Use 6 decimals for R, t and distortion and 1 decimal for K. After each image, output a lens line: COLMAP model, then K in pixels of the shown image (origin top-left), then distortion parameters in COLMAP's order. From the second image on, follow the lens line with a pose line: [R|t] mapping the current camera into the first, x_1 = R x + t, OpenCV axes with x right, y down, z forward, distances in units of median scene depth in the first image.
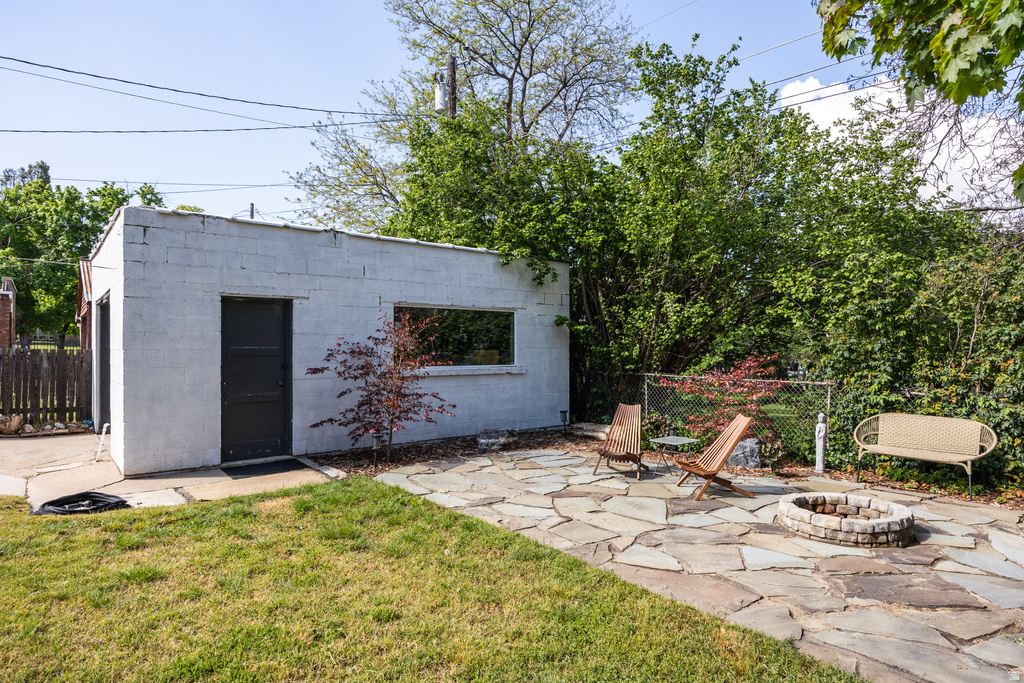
lens RADIAL K [[602.0, 0, 517.8], [0, 602.0, 346.4], [0, 0, 1]] dist [0.004949, 0.000909]
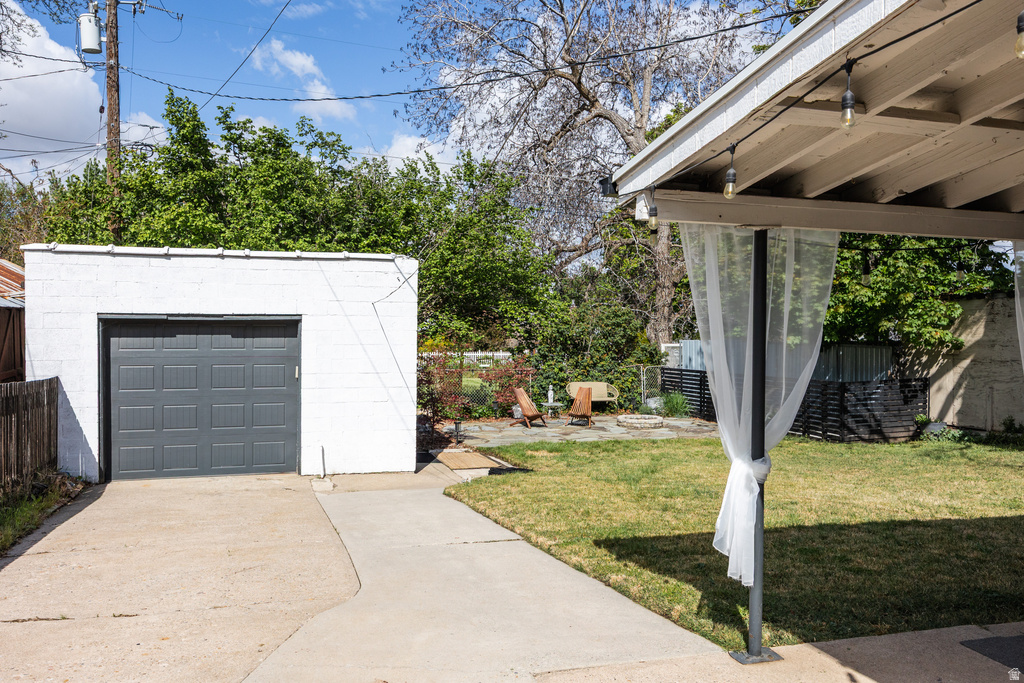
lens RADIAL K [[846.8, 0, 512.1], [0, 846.8, 339.3], [0, 0, 1]] dist [0.006506, -0.000351]
pose [[0.355887, -0.020297, 0.934309, -1.935795], [-0.014071, 0.999534, 0.027073, -0.099248], [-0.934423, -0.022781, 0.355436, 0.162043]]
